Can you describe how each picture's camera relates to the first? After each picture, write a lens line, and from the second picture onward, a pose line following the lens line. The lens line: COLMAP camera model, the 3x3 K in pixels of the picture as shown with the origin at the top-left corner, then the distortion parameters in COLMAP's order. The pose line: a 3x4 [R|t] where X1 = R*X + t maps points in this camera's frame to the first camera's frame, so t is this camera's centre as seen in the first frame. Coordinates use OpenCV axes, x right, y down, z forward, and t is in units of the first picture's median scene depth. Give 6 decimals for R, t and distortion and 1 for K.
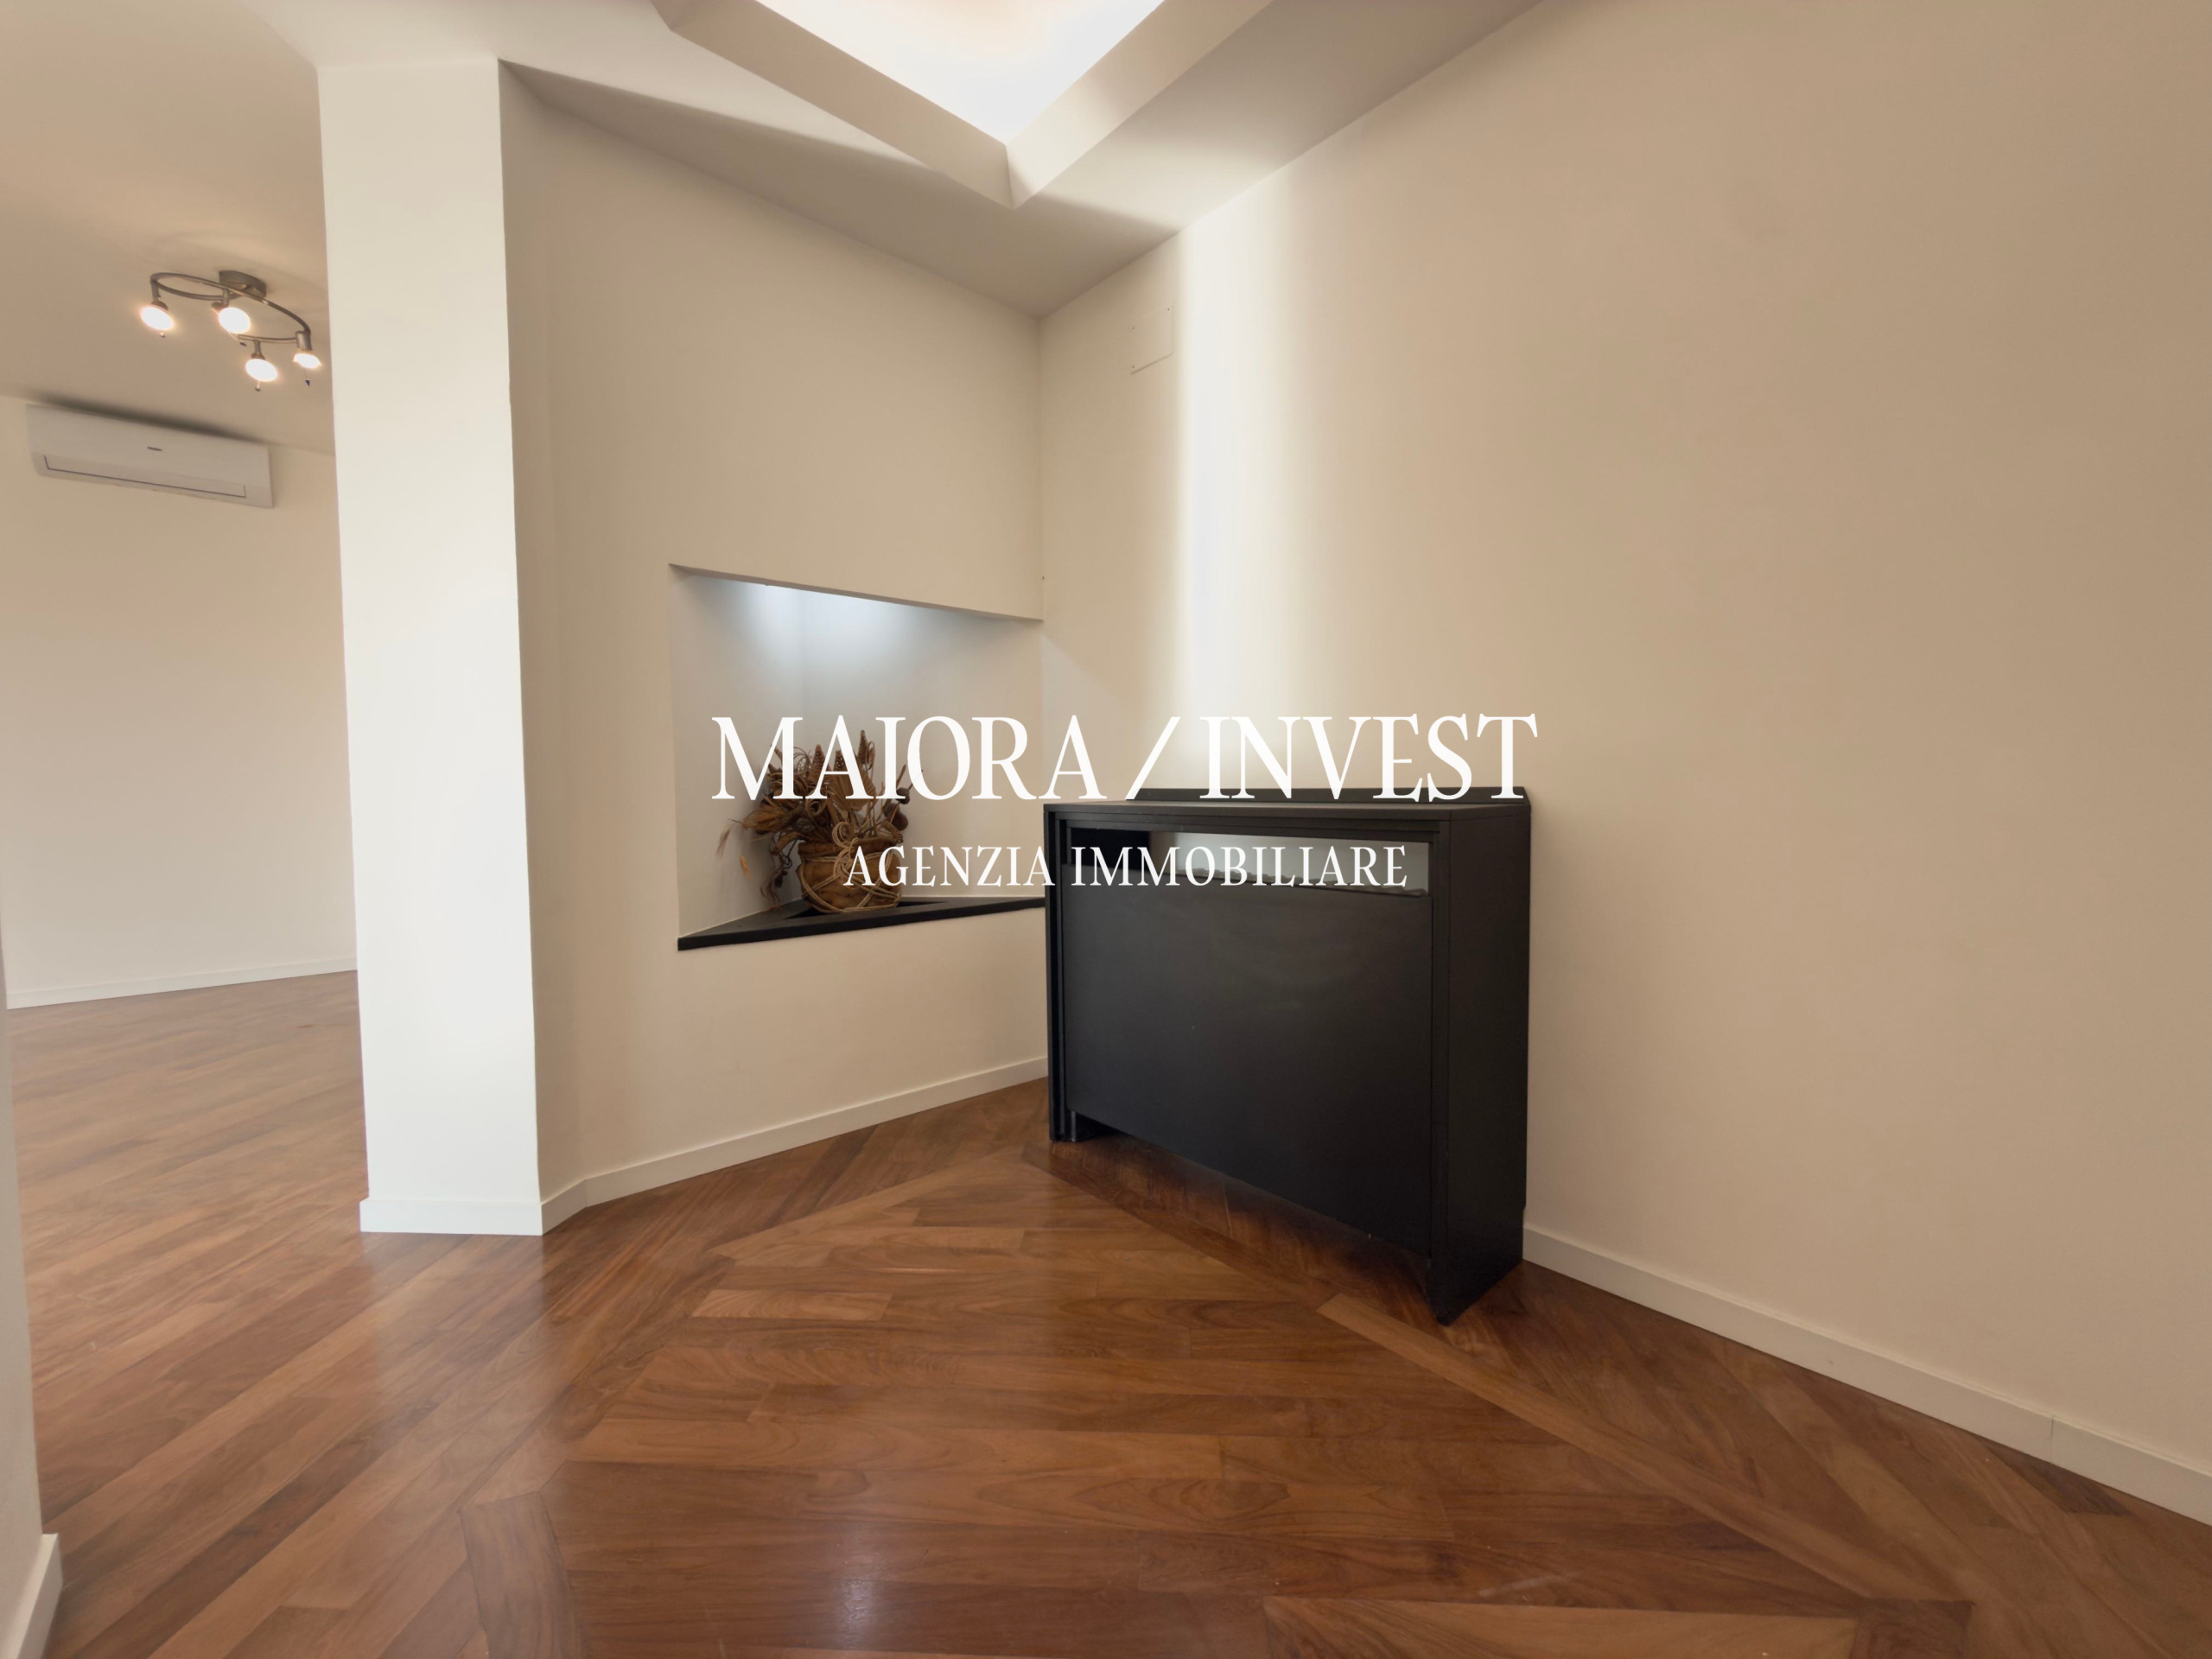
lens RADIAL K [[876.1, 0, 1106.0], [0, 876.1, 829.5], [0, 0, 1]] dist [0.001596, 0.000066]
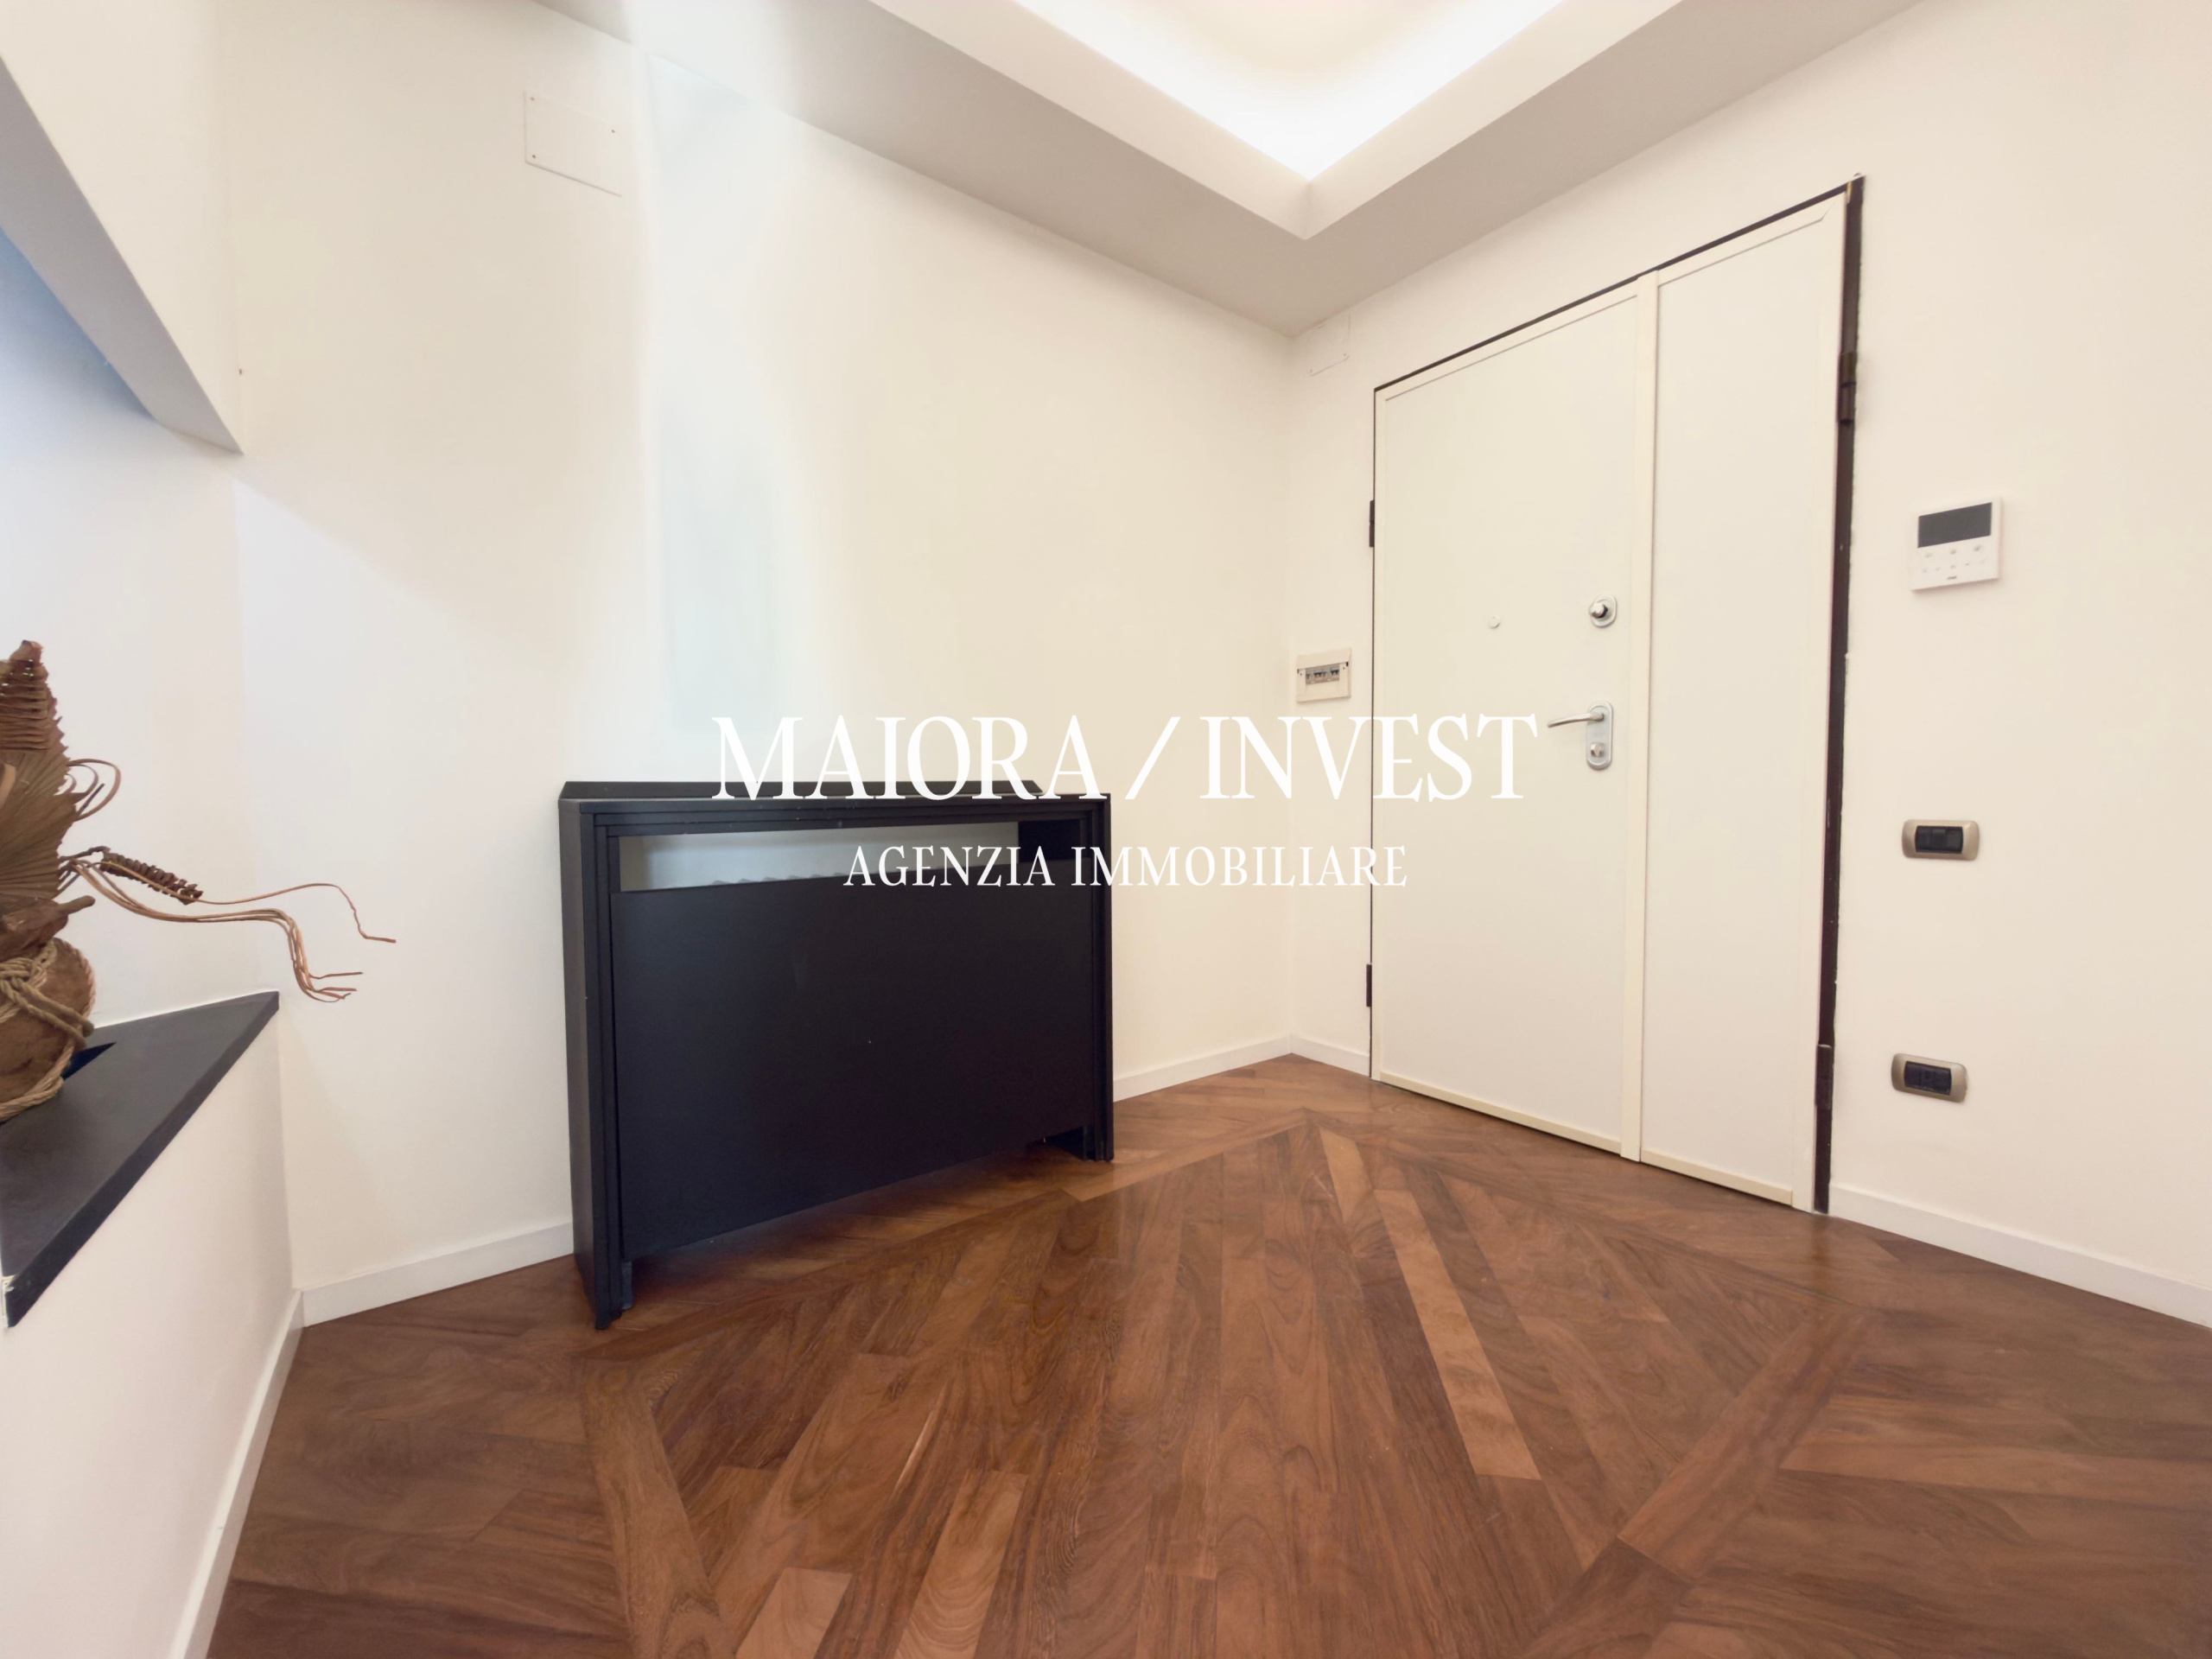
lens RADIAL K [[876.1, 0, 1106.0], [0, 876.1, 829.5], [0, 0, 1]] dist [0.001596, 0.000066]
pose [[0.069924, -0.040074, 0.996747, -0.996413], [0.028830, 0.998857, 0.038137, -0.033784], [-0.997136, 0.026070, 0.071000, 0.861493]]
